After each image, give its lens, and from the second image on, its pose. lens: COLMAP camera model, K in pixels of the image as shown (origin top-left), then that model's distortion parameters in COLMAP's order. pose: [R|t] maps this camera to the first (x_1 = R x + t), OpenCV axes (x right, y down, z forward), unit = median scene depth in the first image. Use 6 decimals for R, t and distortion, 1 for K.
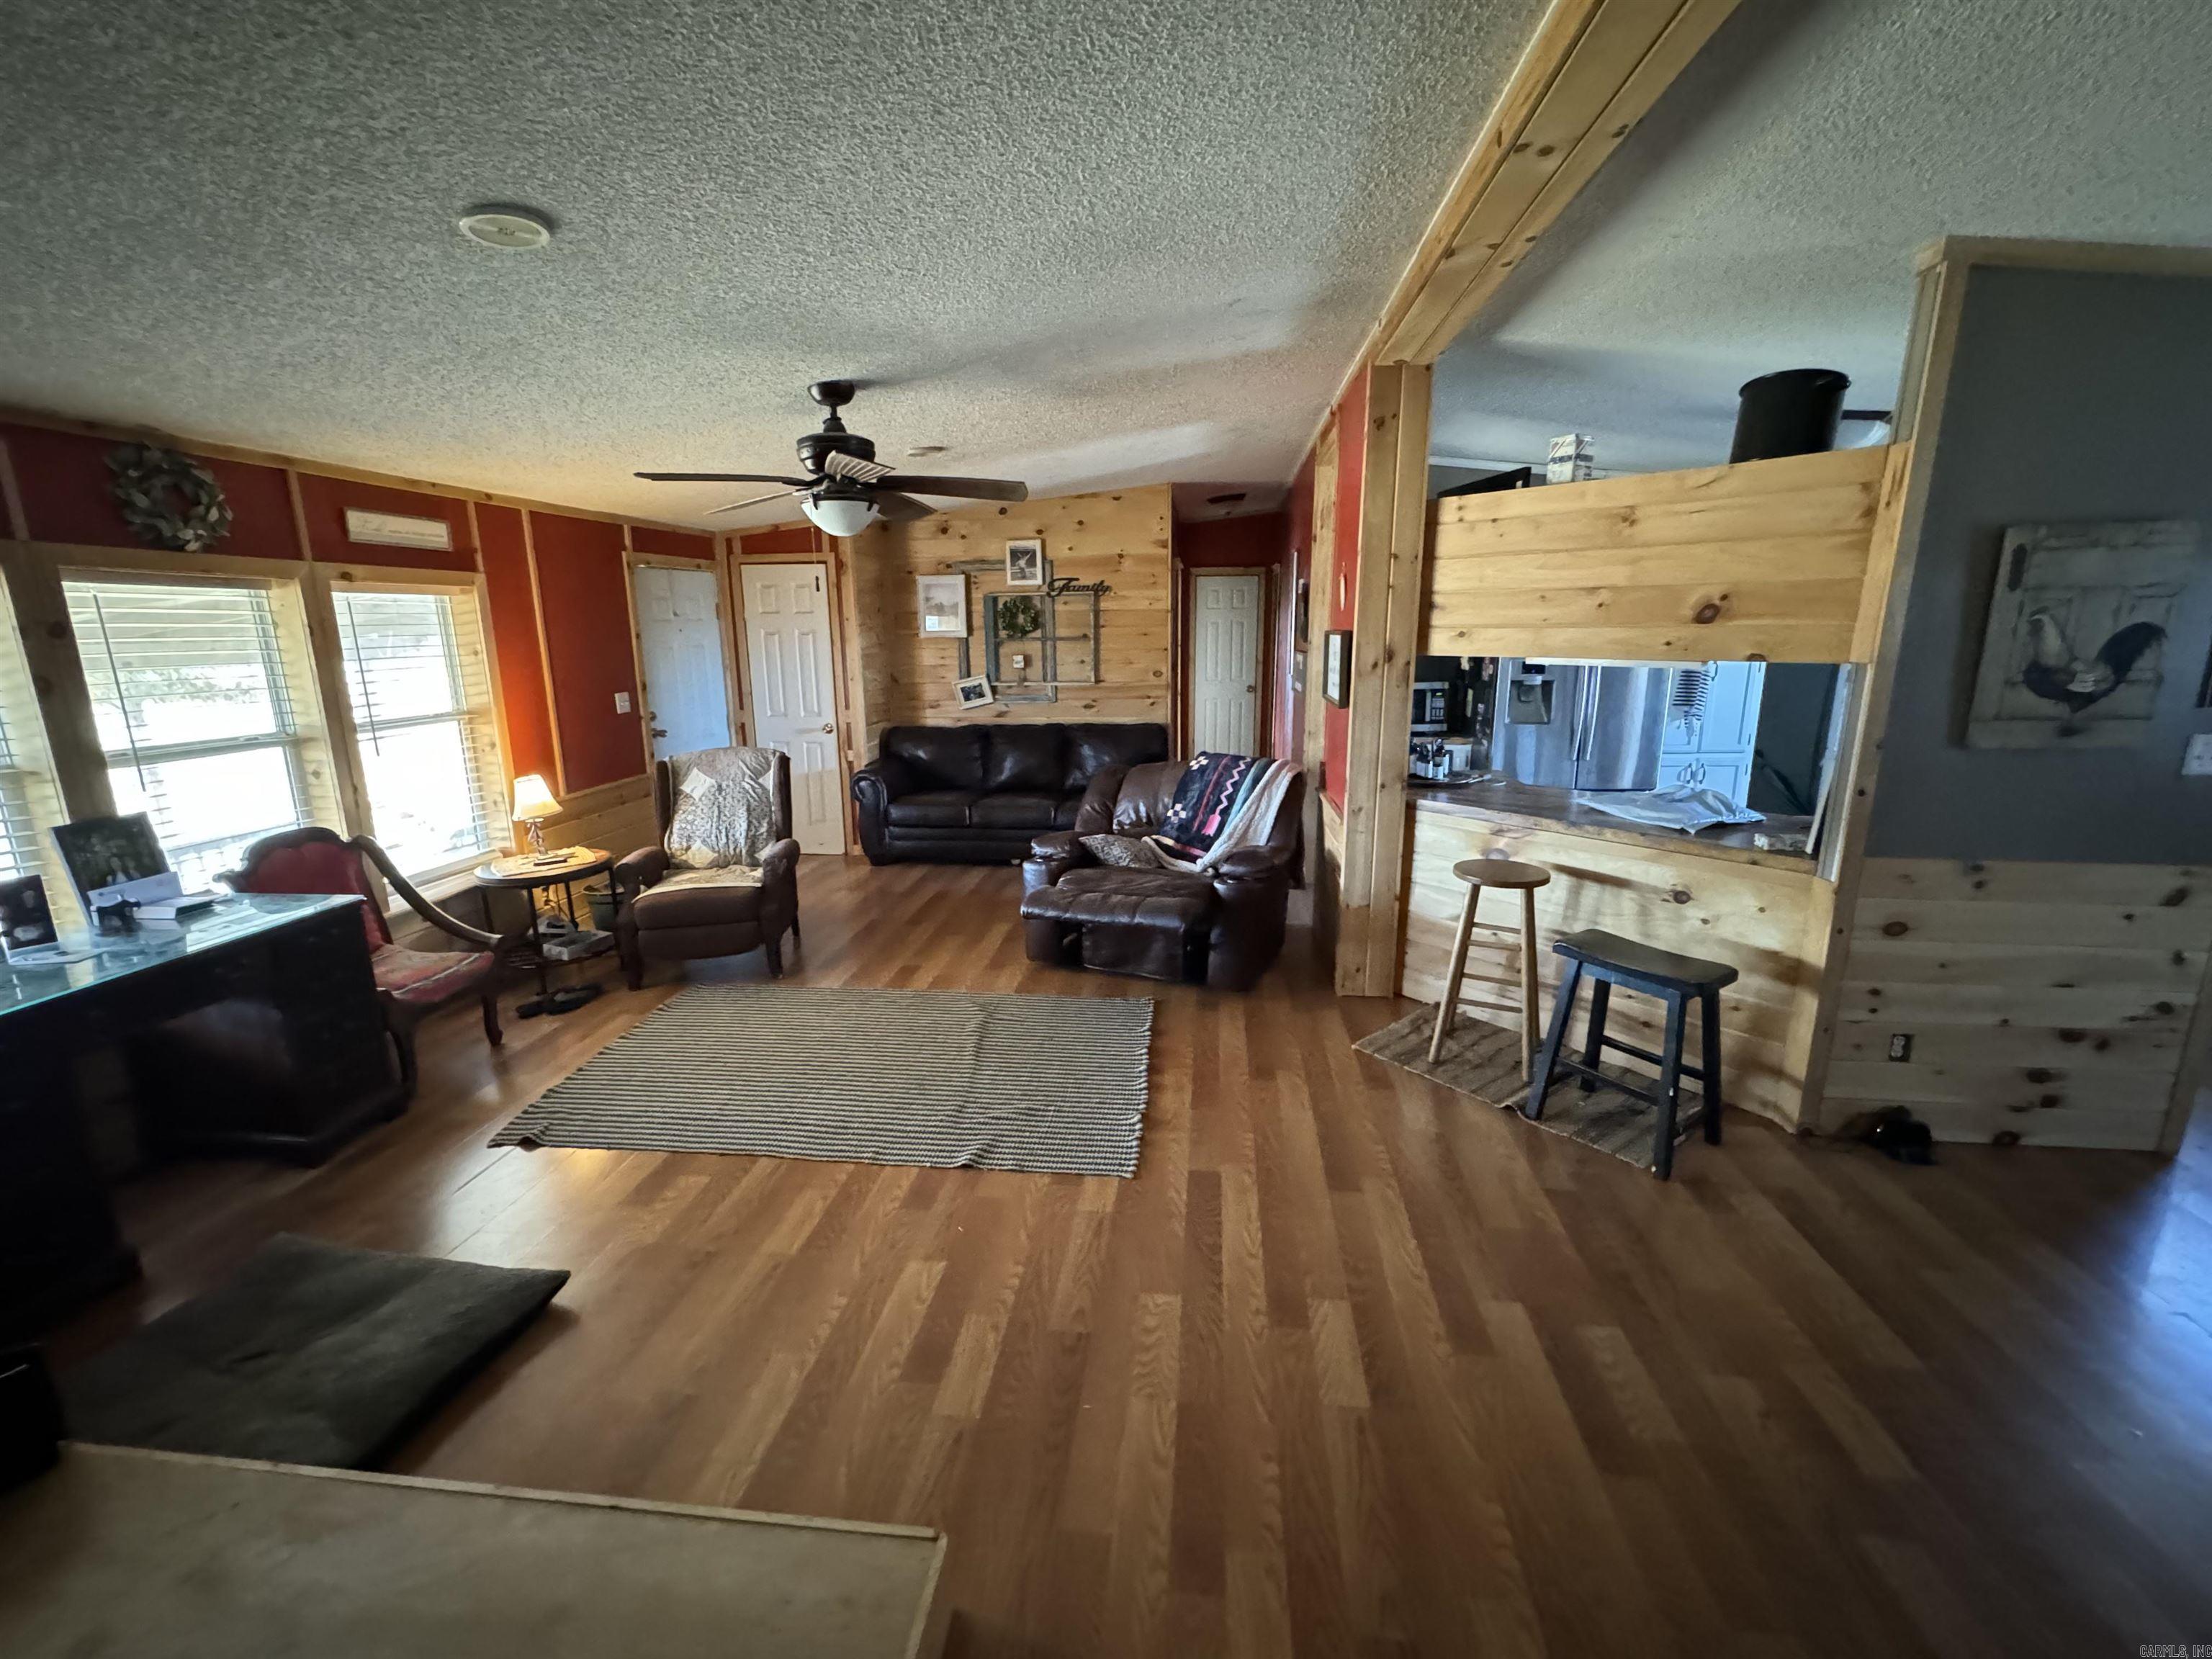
lens RADIAL K [[919.6, 0, 1106.0], [0, 919.6, 829.5], [0, 0, 1]] dist [-0.001268, -0.000291]
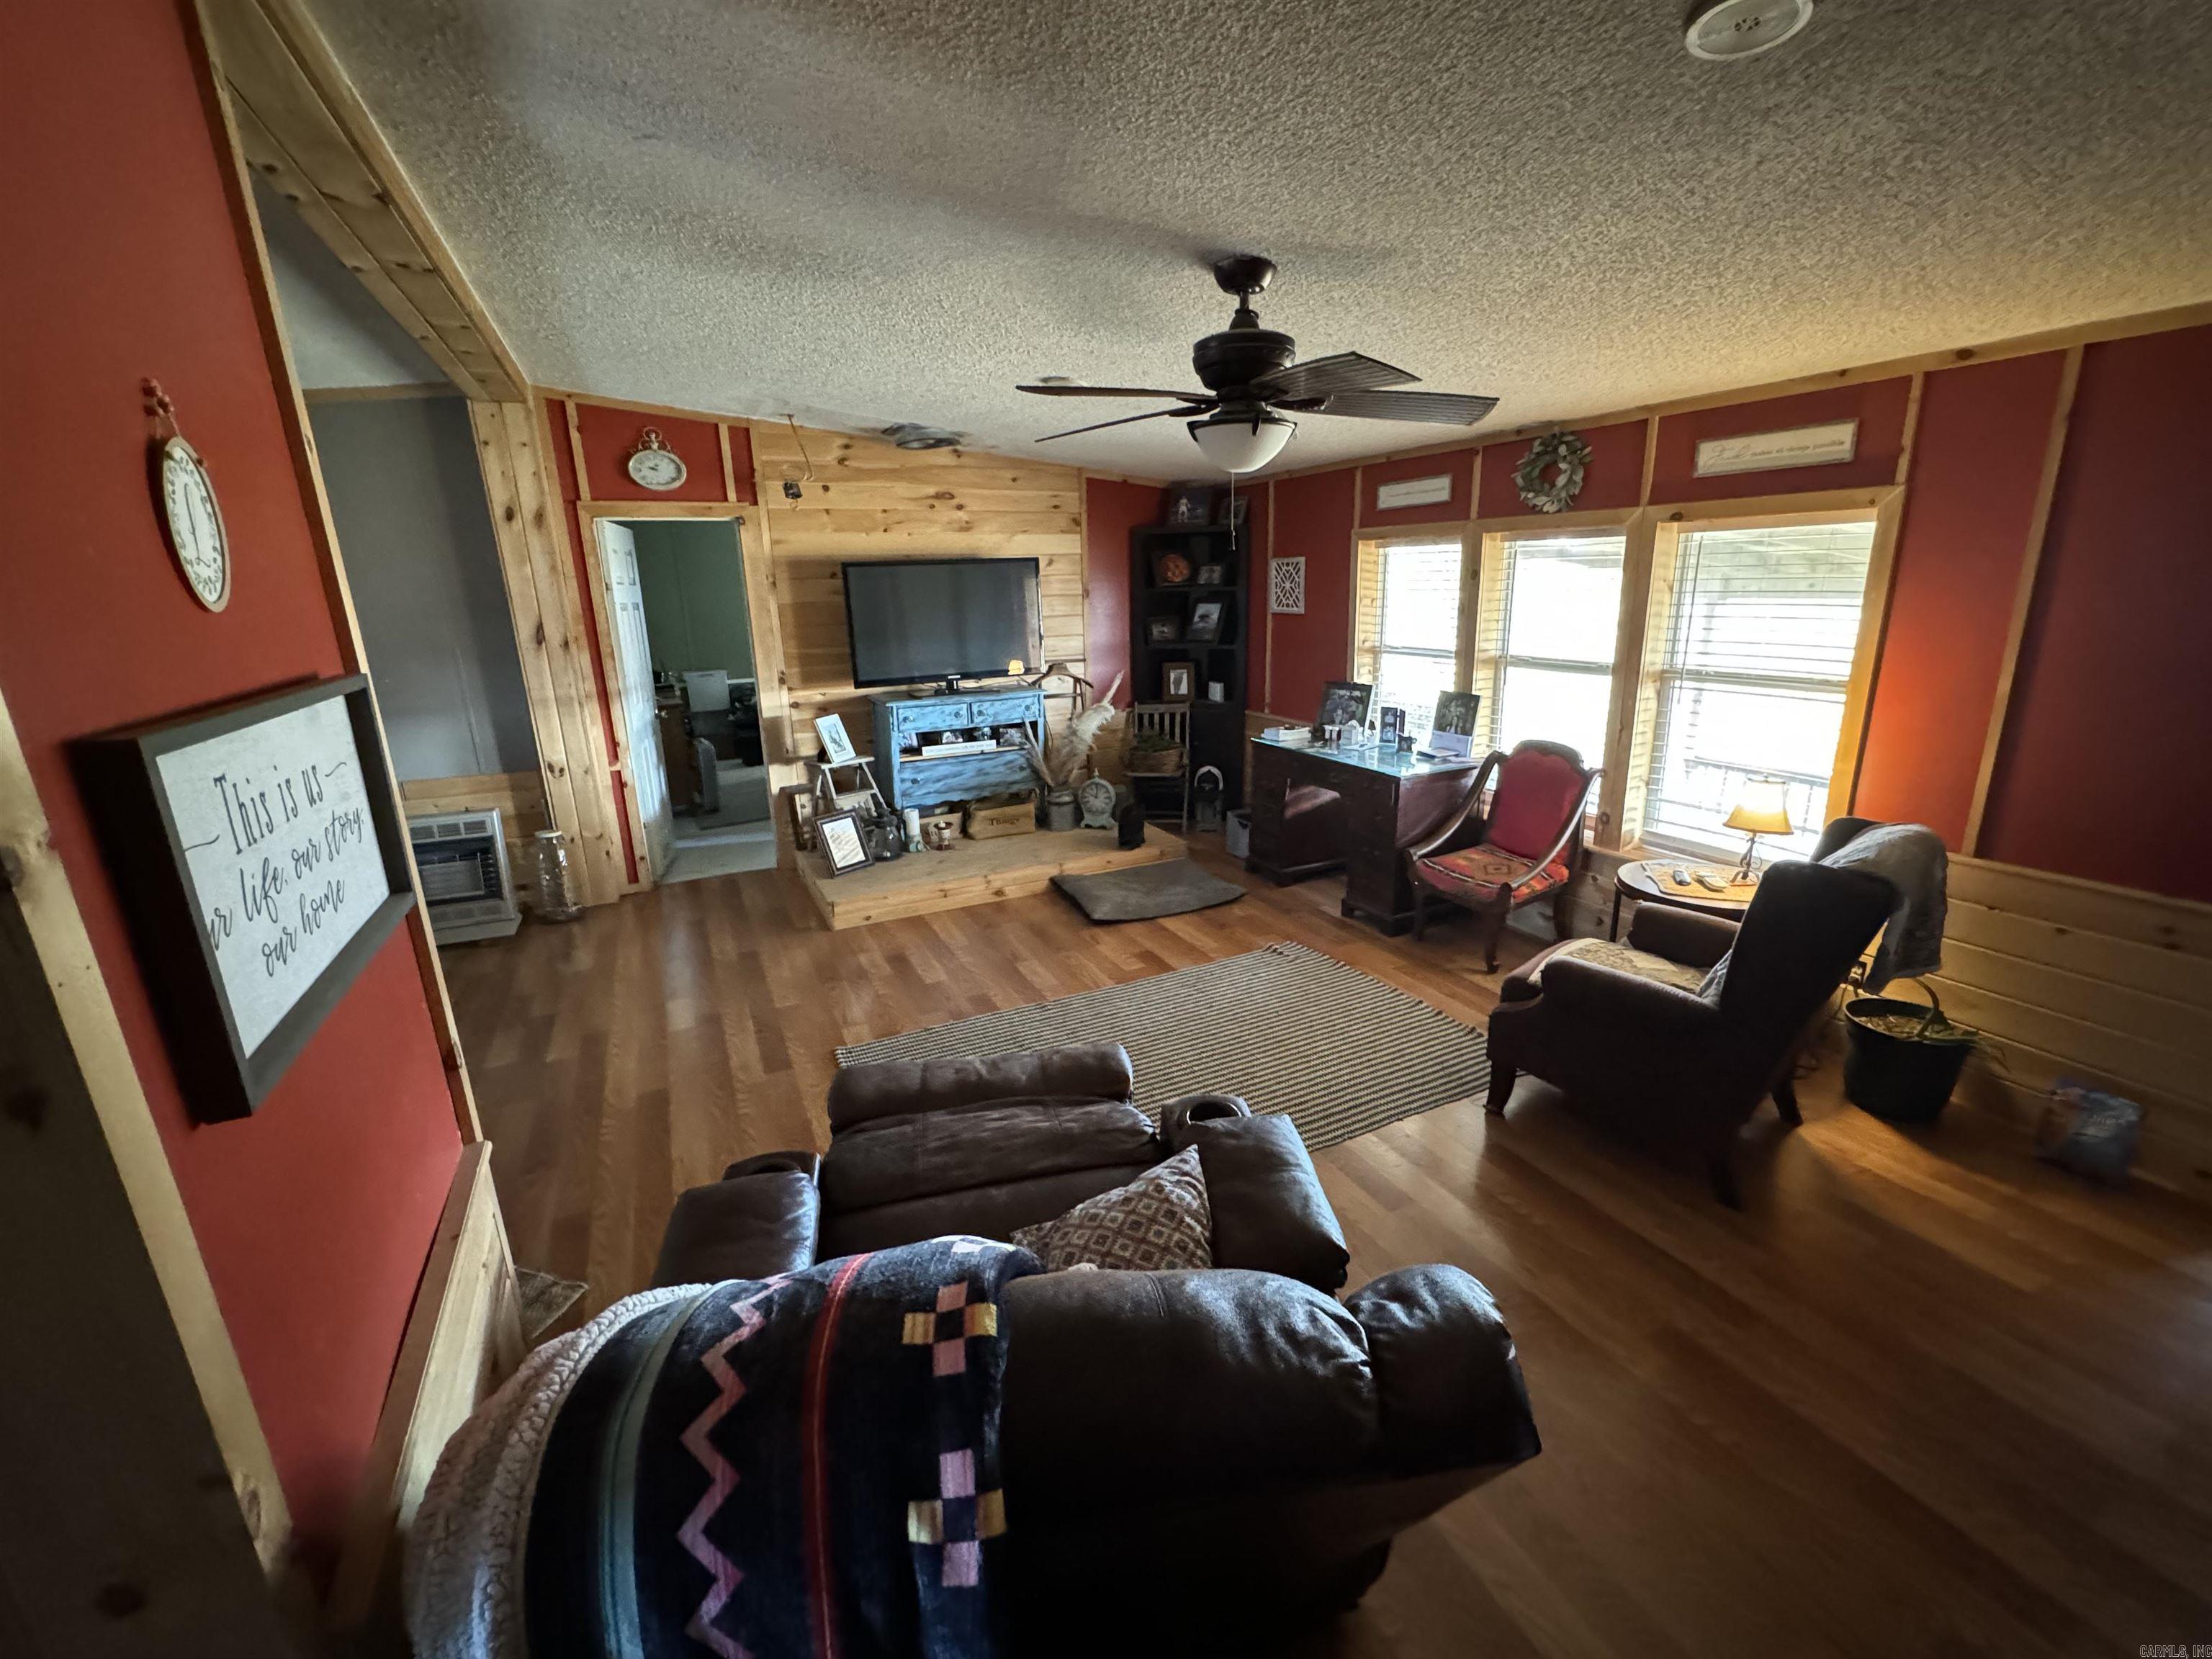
lens RADIAL K [[919.6, 0, 1106.0], [0, 919.6, 829.5], [0, 0, 1]] dist [-0.001268, -0.000291]
pose [[-0.845005, 0.174675, -0.505426, 0.266010], [-0.080804, 0.892589, 0.443571, -0.417270], [0.528619, 0.415660, -0.740128, 1.769854]]
